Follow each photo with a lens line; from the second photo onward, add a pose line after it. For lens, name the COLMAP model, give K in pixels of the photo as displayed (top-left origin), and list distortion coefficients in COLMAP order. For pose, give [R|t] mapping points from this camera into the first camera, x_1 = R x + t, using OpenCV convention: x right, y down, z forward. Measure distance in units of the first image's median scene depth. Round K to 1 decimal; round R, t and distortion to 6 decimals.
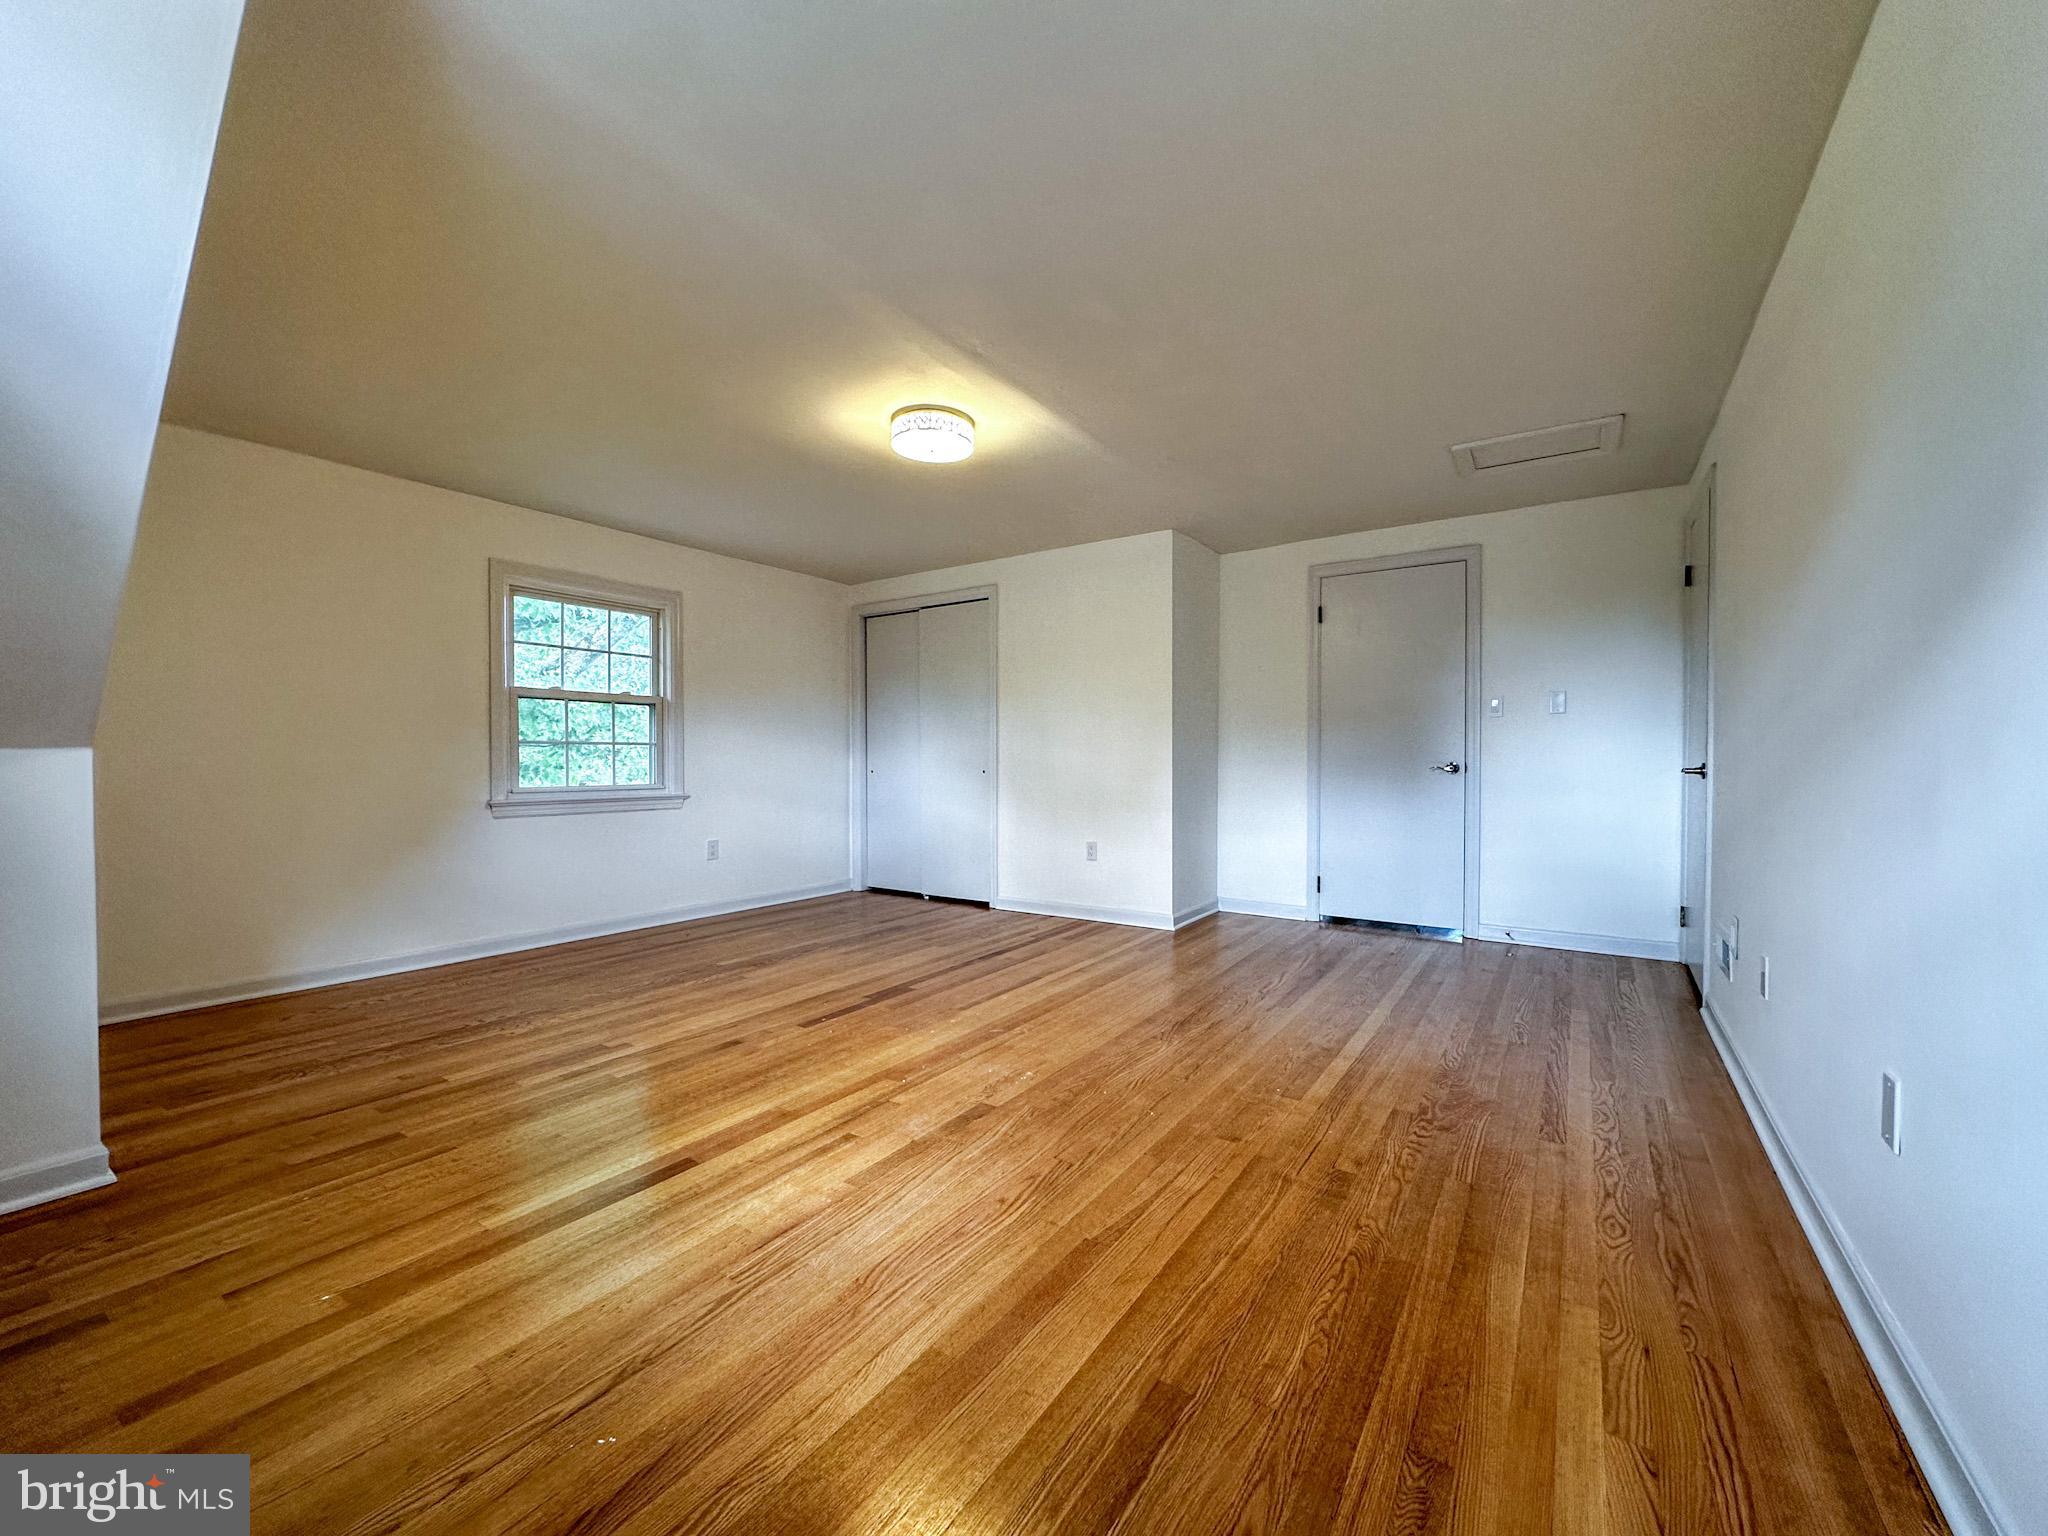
lens RADIAL K [[815.0, 0, 1014.2], [0, 815.0, 768.9], [0, 0, 1]] dist [-0.000829, 0.000248]
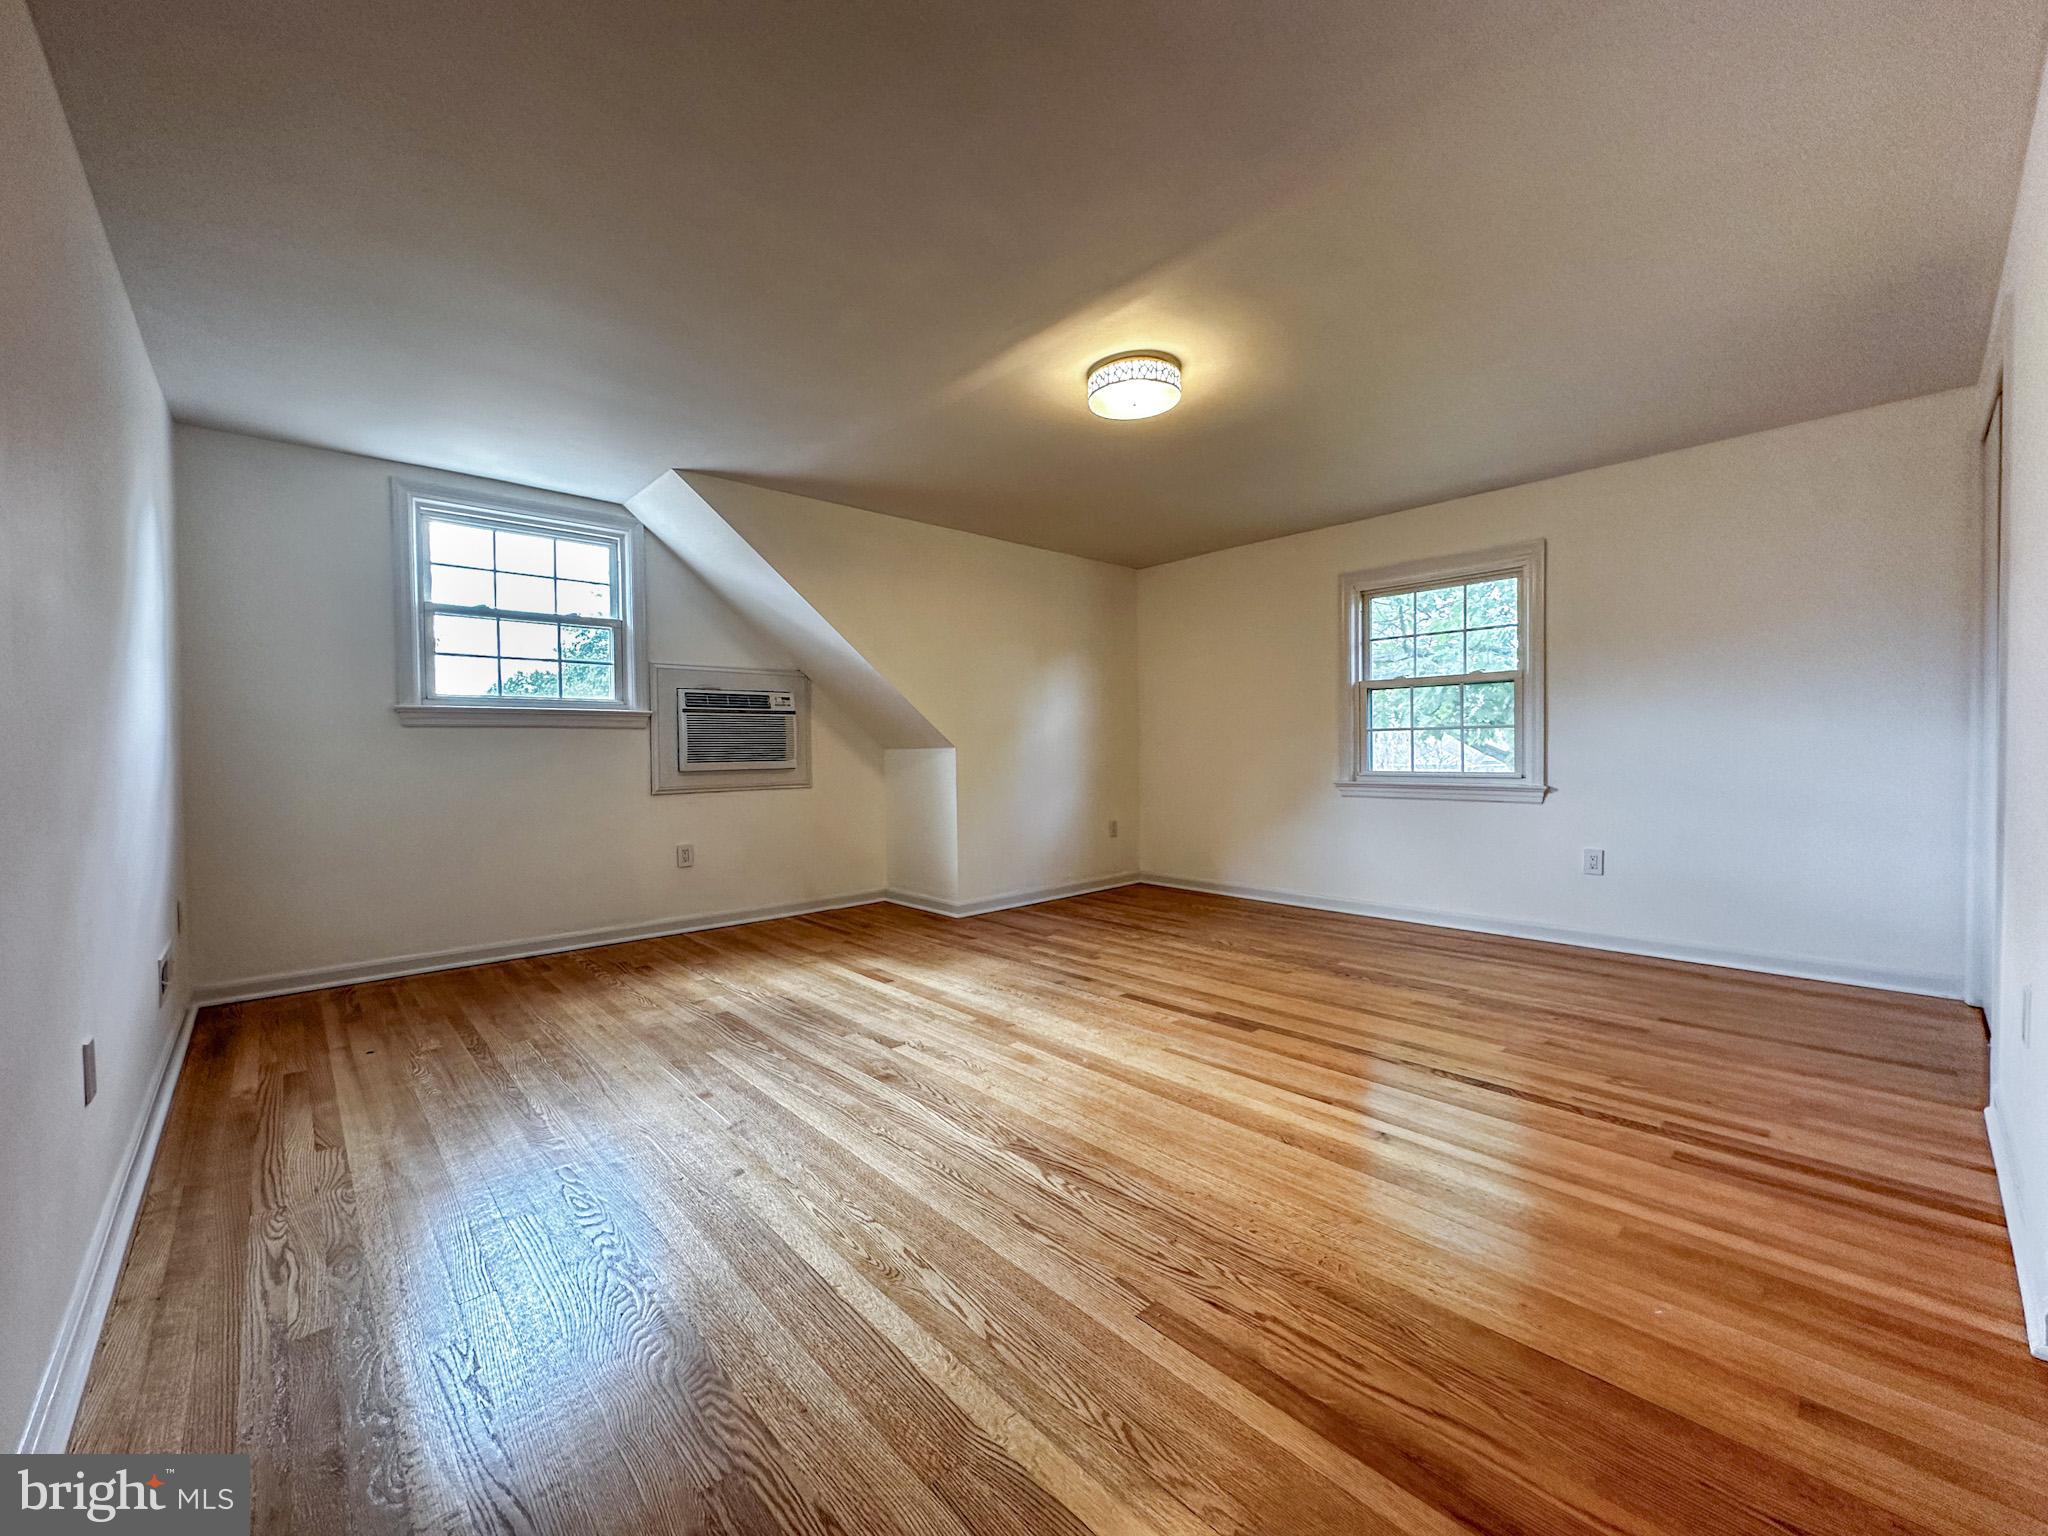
lens RADIAL K [[815.0, 0, 1028.3], [0, 815.0, 768.4], [0, 0, 1]] dist [-0.000829, 0.000248]
pose [[-0.212889, 0.029656, -0.976626, 0.676968], [0.001942, 0.999550, 0.029929, -0.016872], [0.977074, 0.004475, -0.212851, 0.905783]]
